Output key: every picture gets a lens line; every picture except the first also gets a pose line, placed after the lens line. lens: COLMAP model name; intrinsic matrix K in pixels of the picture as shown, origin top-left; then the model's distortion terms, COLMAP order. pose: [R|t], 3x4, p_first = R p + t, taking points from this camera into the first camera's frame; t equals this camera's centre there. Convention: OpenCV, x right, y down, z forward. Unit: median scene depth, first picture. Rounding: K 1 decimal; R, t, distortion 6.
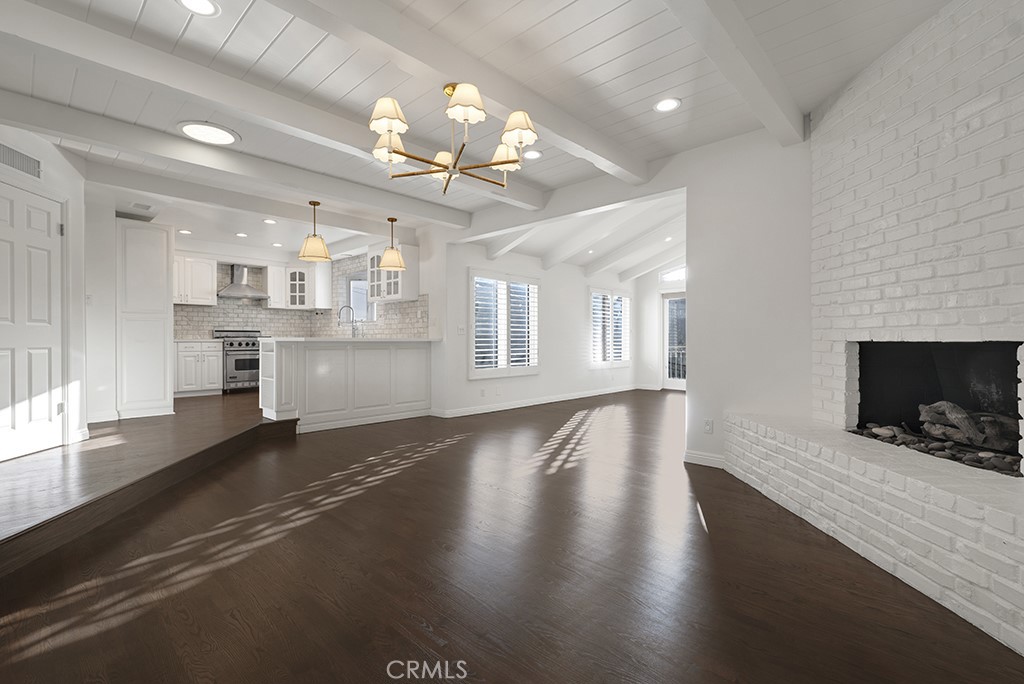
lens RADIAL K [[460.3, 0, 507.9], [0, 460.3, 339.3], [0, 0, 1]] dist [0.002455, 0.000172]
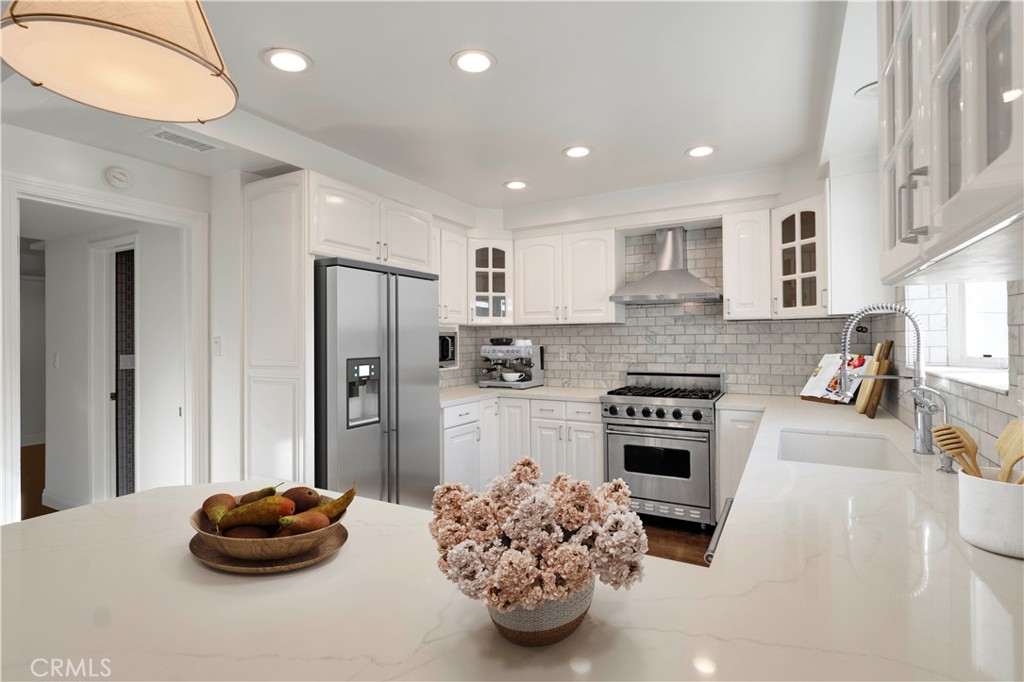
lens RADIAL K [[499.8, 0, 509.5], [0, 499.8, 339.0], [0, 0, 1]] dist [0.001646, 0.000117]
pose [[0.249490, -0.001182, -0.968377, -0.154358], [0.006988, 0.999975, 0.000579, -0.056549], [0.968352, -0.006912, 0.249492, 0.754285]]
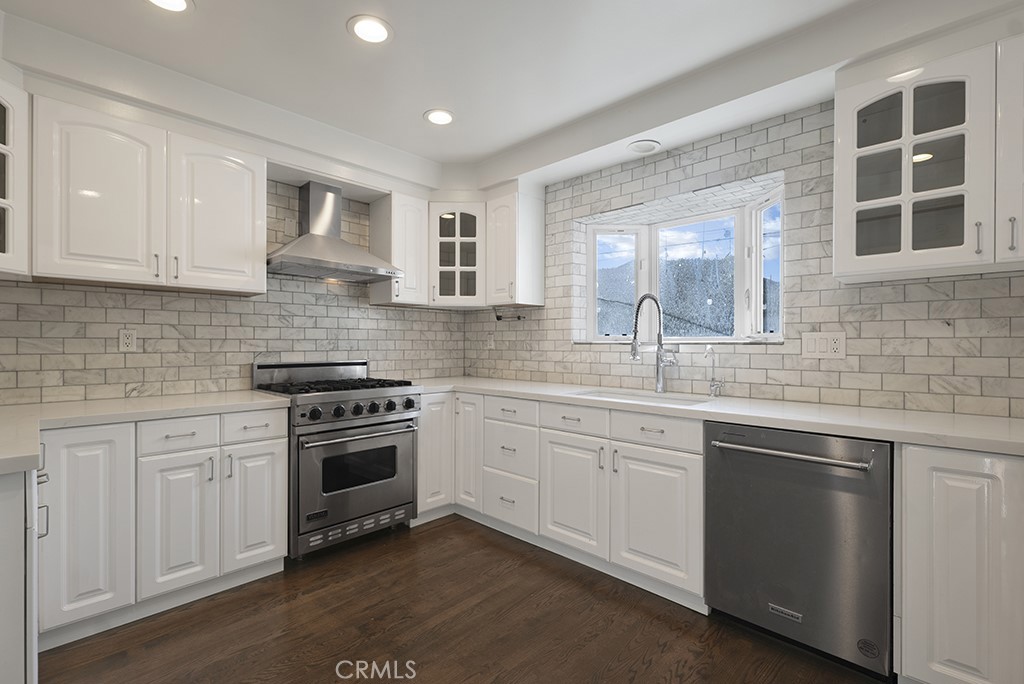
lens RADIAL K [[456.6, 0, 509.4], [0, 456.6, 346.3], [0, 0, 1]] dist [0.001192, -0.000299]
pose [[0.999924, 0.003194, -0.011881, -0.445253], [-0.003126, 0.999979, 0.005730, -0.036678], [0.011899, -0.005693, 0.999913, 0.661755]]
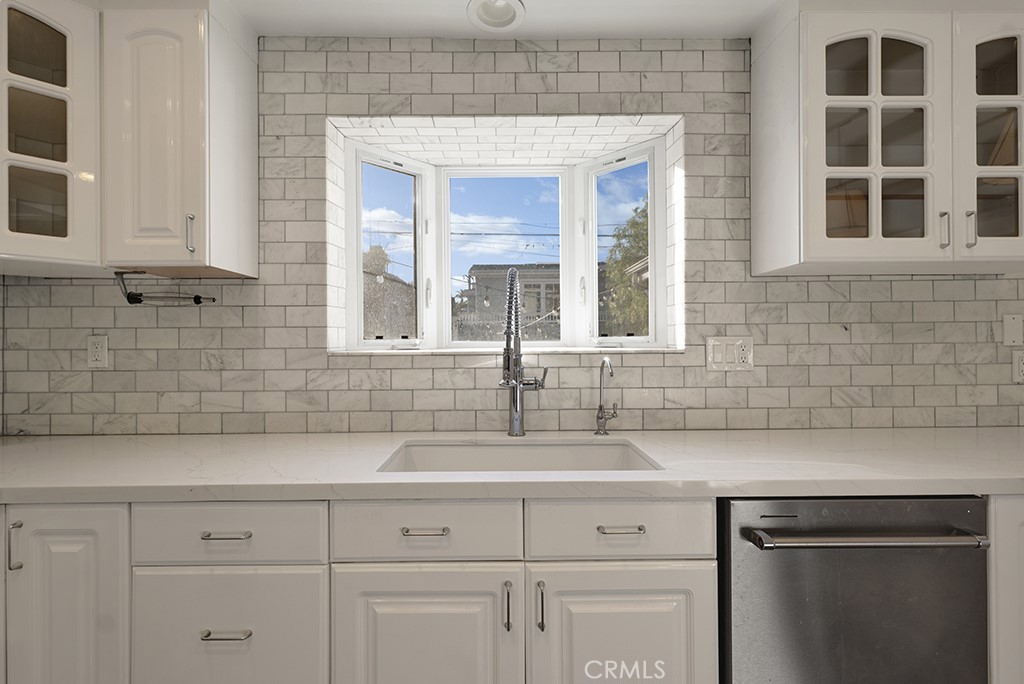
lens RADIAL K [[480.1, 0, 506.0], [0, 480.1, 340.2], [0, 0, 1]] dist [0.001963, 0.000193]
pose [[0.719490, -0.002463, 0.694498, -0.489109], [0.005327, 0.999984, -0.001973, -0.042712], [-0.694482, 0.005119, 0.719492, 0.851940]]
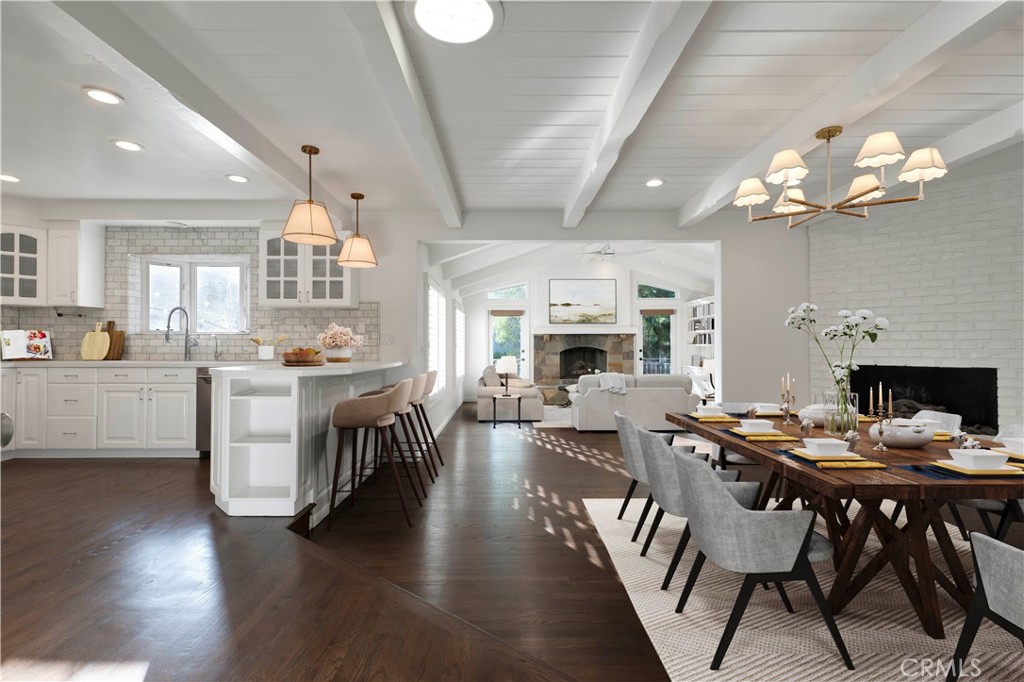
lens RADIAL K [[454.1, 0, 504.6], [0, 454.1, 341.5], [0, 0, 1]] dist [0.001008, 0.000346]
pose [[0.721920, 0.007608, 0.691935, -0.452159], [-0.001991, 0.999958, -0.008917, -0.022443], [-0.691974, 0.005060, 0.721905, 0.265583]]
